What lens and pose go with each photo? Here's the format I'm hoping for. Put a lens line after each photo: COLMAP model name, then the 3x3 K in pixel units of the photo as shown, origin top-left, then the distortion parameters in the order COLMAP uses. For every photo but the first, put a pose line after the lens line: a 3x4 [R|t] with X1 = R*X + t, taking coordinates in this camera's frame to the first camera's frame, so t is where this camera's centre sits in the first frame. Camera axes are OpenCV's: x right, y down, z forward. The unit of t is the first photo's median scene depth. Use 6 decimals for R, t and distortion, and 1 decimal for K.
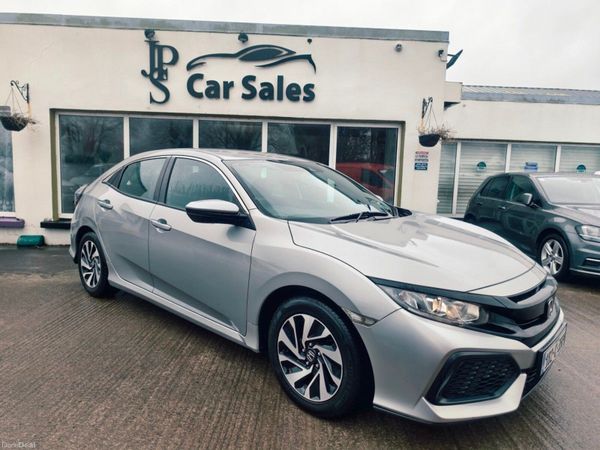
lens RADIAL K [[406.5, 0, 300.0], [0, 406.5, 225.0], [0, 0, 1]] dist [0.006018, -0.001998]
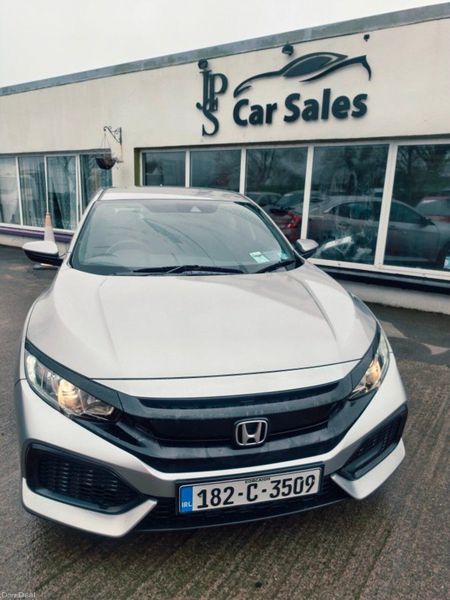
lens RADIAL K [[416.3, 0, 225.0], [0, 416.3, 300.0], [0, 0, 1]] dist [0.003793, -0.001510]
pose [[0.827882, 0.130999, -0.545390, 0.394267], [-0.069080, 0.988755, 0.132631, -0.044355], [0.556632, -0.072128, 0.827622, 0.175063]]
